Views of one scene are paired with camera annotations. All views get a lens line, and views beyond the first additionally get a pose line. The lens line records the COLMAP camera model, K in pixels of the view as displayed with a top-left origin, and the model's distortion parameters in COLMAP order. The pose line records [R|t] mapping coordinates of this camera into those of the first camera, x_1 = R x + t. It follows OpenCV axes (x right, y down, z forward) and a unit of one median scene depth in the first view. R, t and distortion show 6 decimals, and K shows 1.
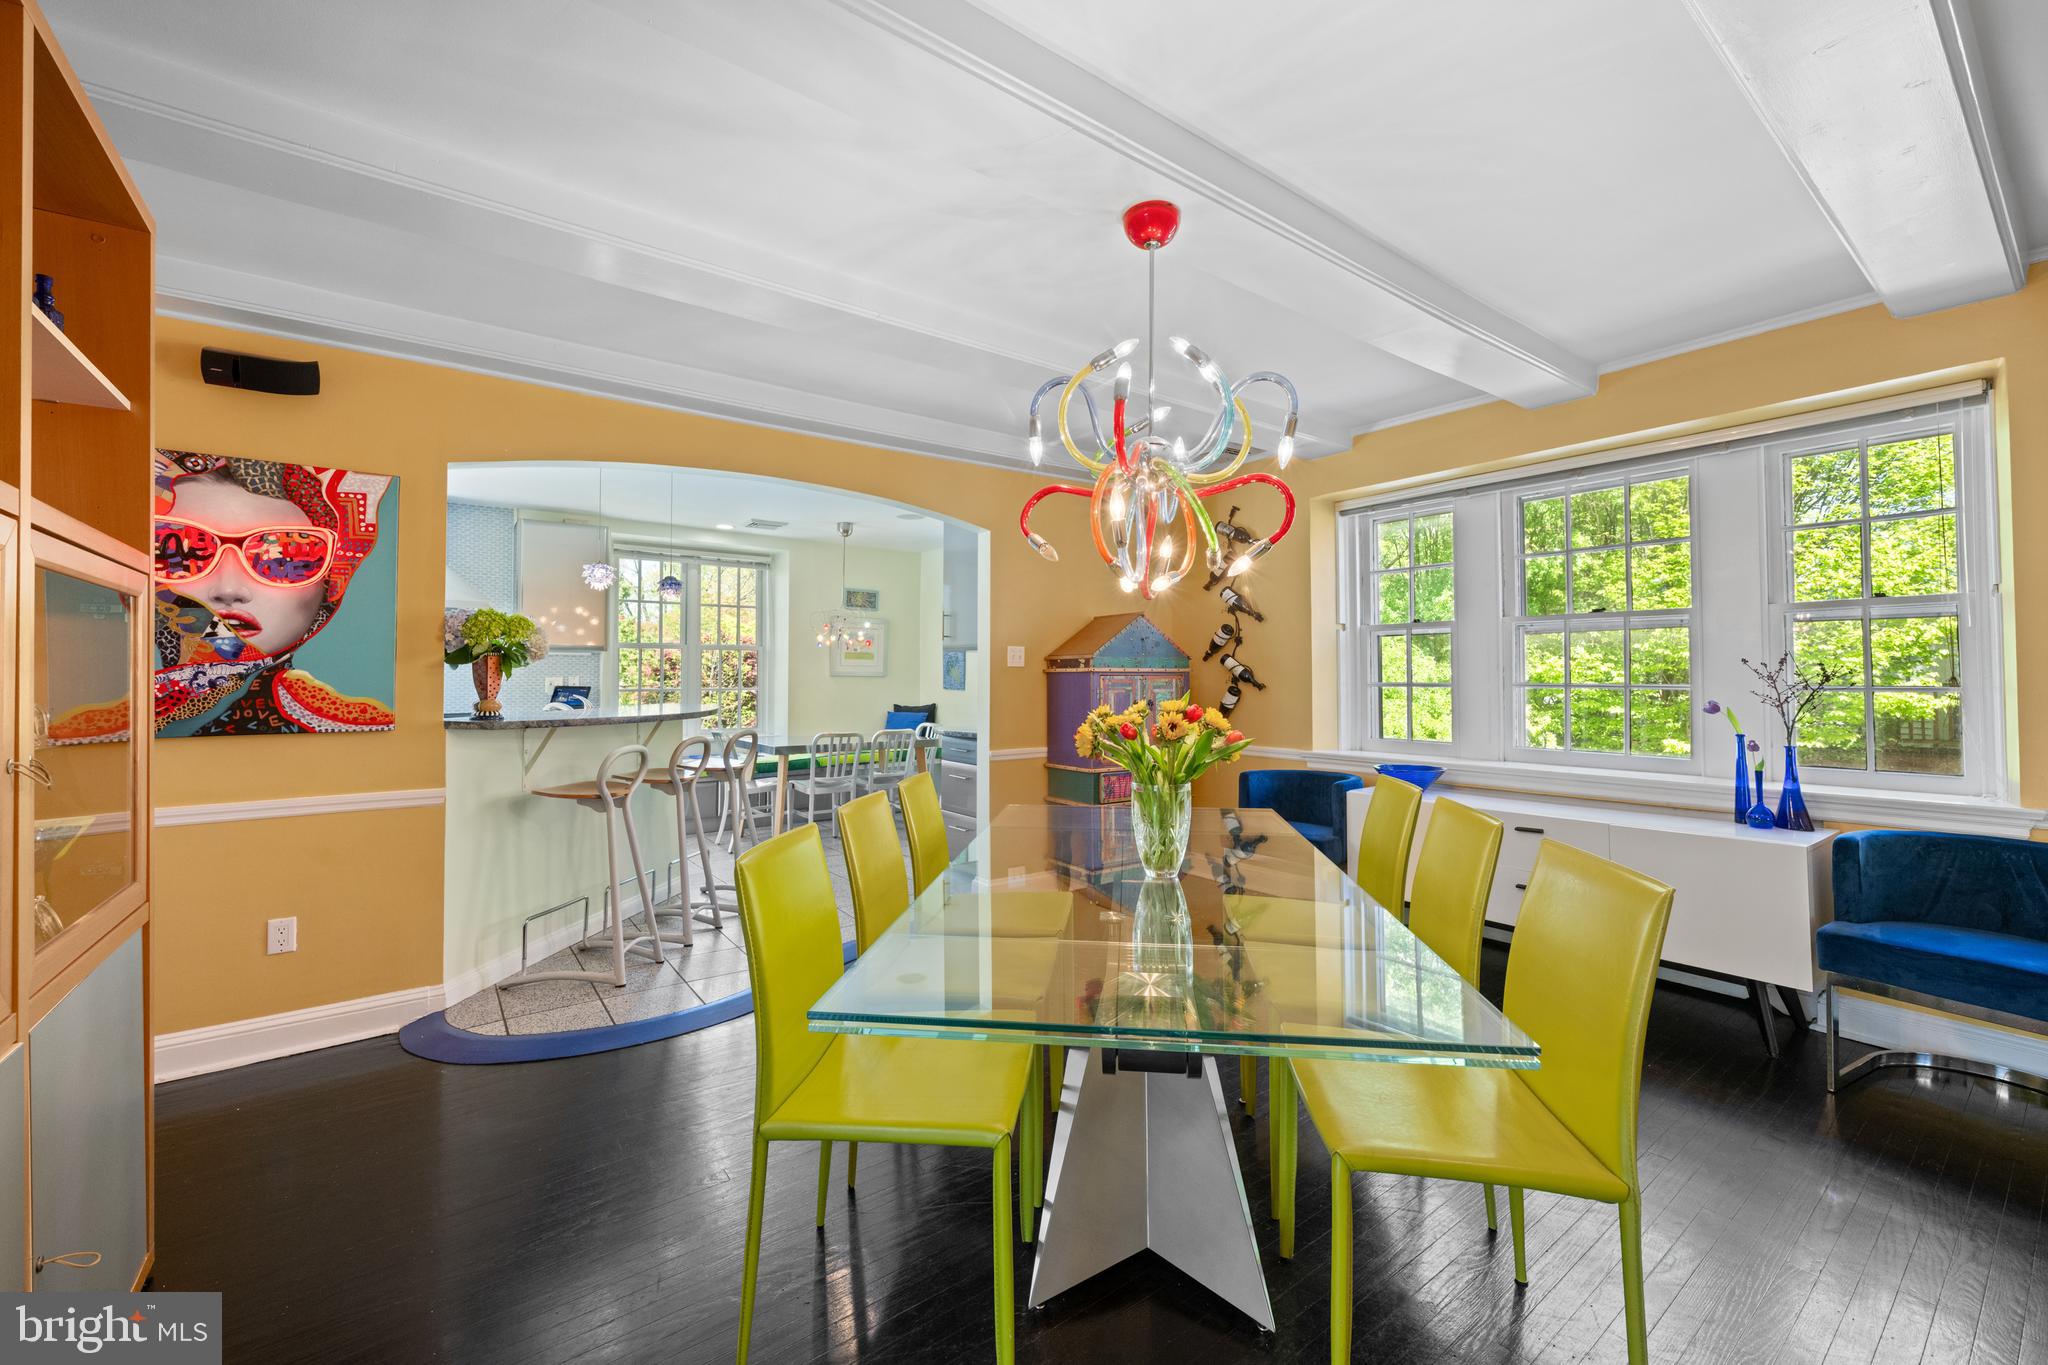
lens RADIAL K [[806.8, 0, 1029.4], [0, 806.8, 669.3], [0, 0, 1]] dist [0.003500, 0.000501]
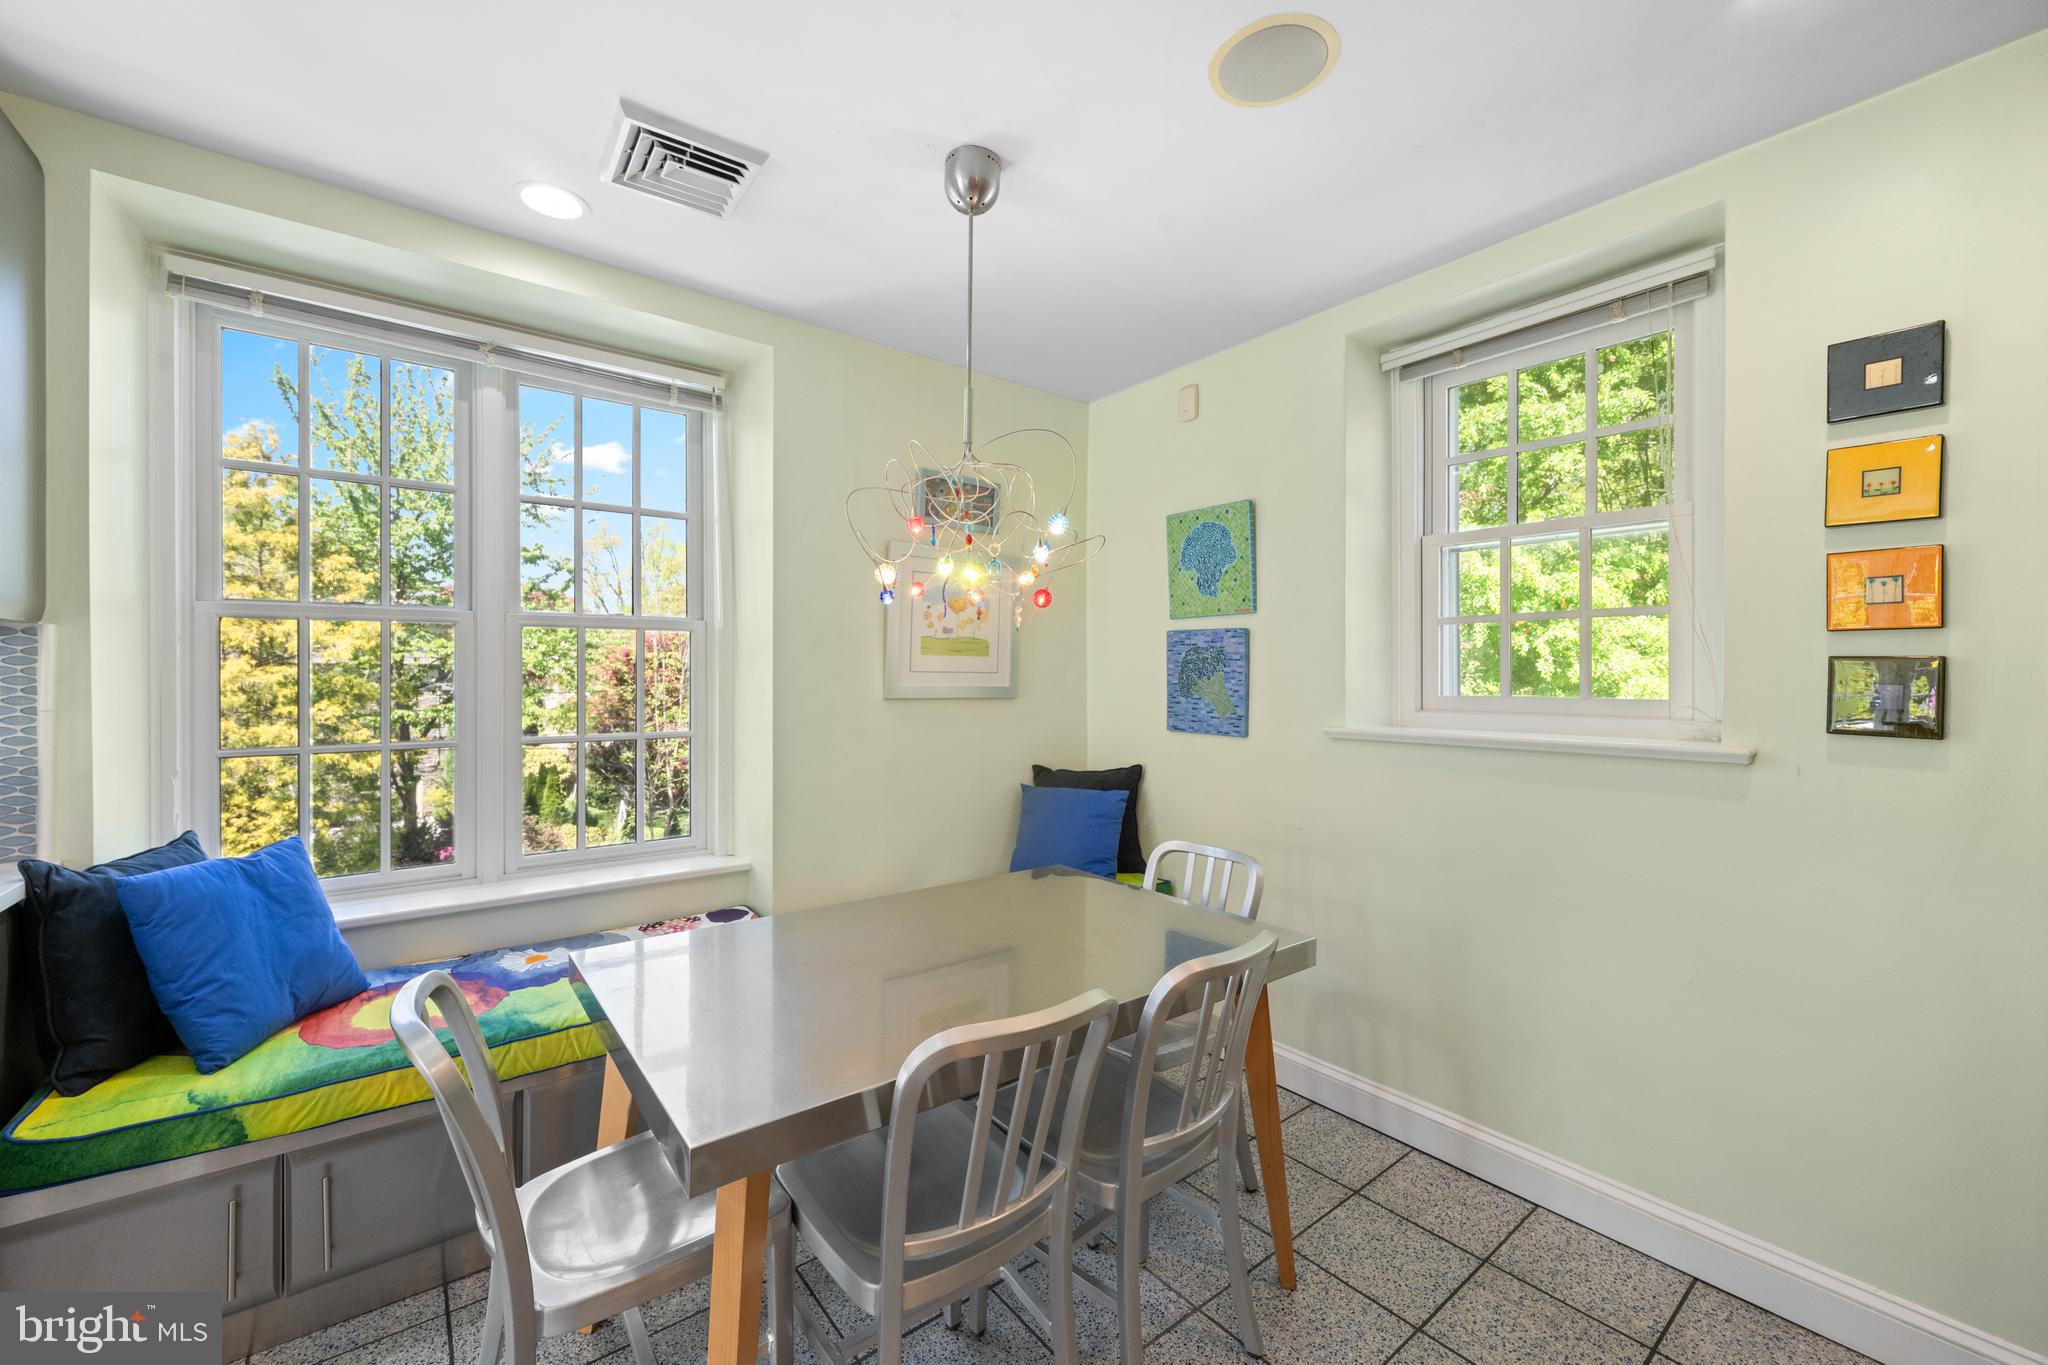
lens RADIAL K [[806.8, 0, 1015.2], [0, 806.8, 679.9], [0, 0, 1]] dist [0.003500, 0.000501]
pose [[0.999997, -0.002297, 0.000041, -0.411486], [0.002296, 0.999900, 0.013927, -0.012965], [-0.000073, -0.013927, 0.999903, 1.380547]]
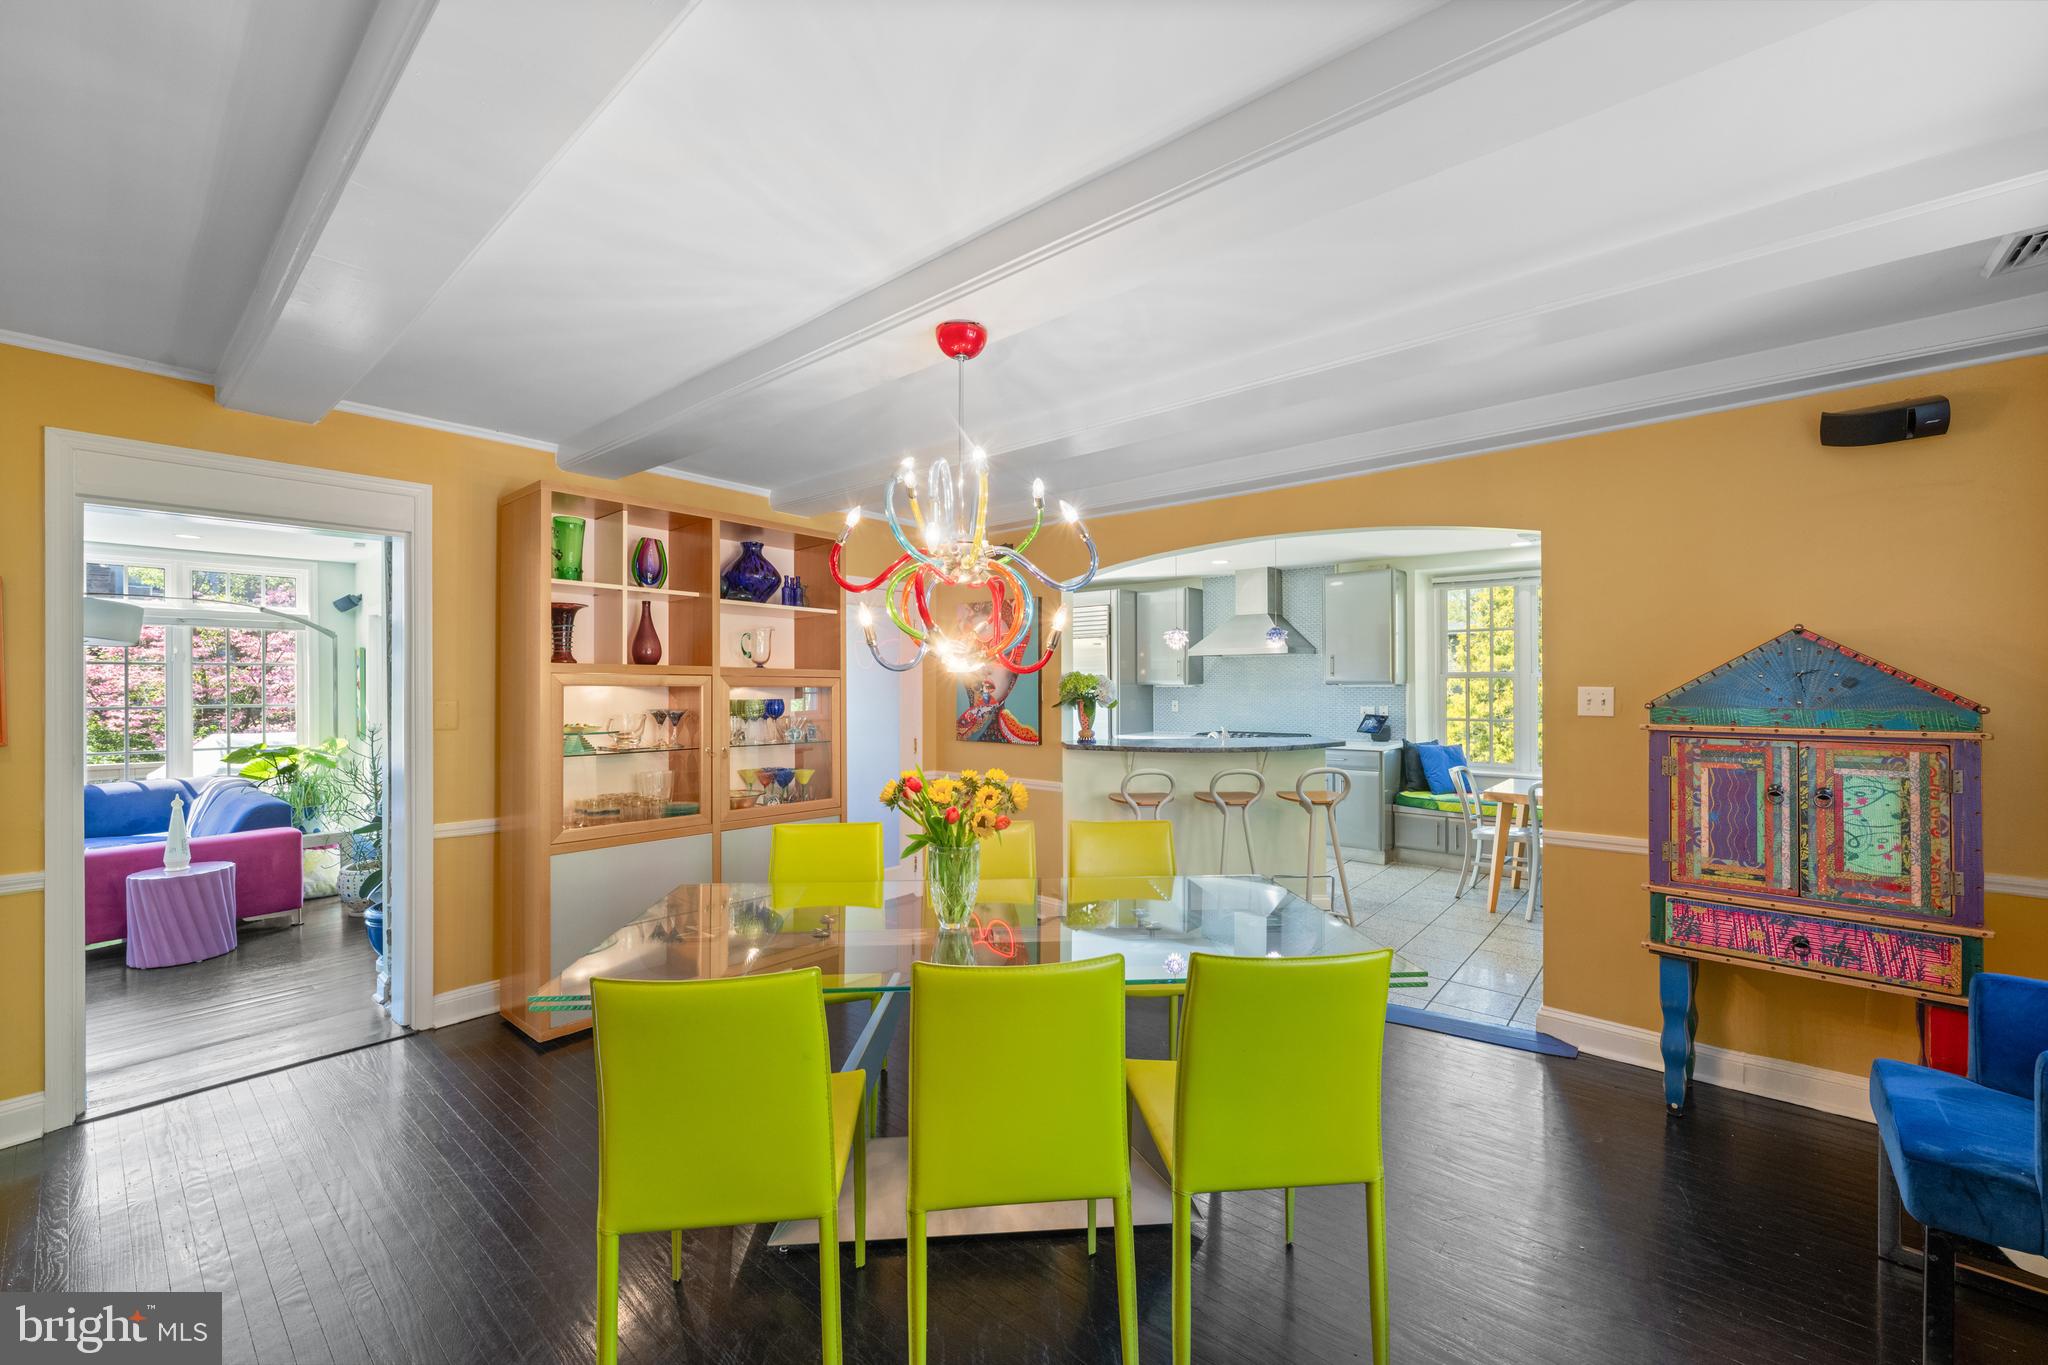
lens RADIAL K [[806.8, 0, 1023.7], [0, 806.8, 694.1], [0, 0, 1]] dist [0.003500, 0.000501]
pose [[0.242381, 0.010325, -0.970126, 0.715781], [0.006977, 0.999899, 0.012385, -0.045089], [0.970156, -0.009771, 0.242285, 0.462948]]
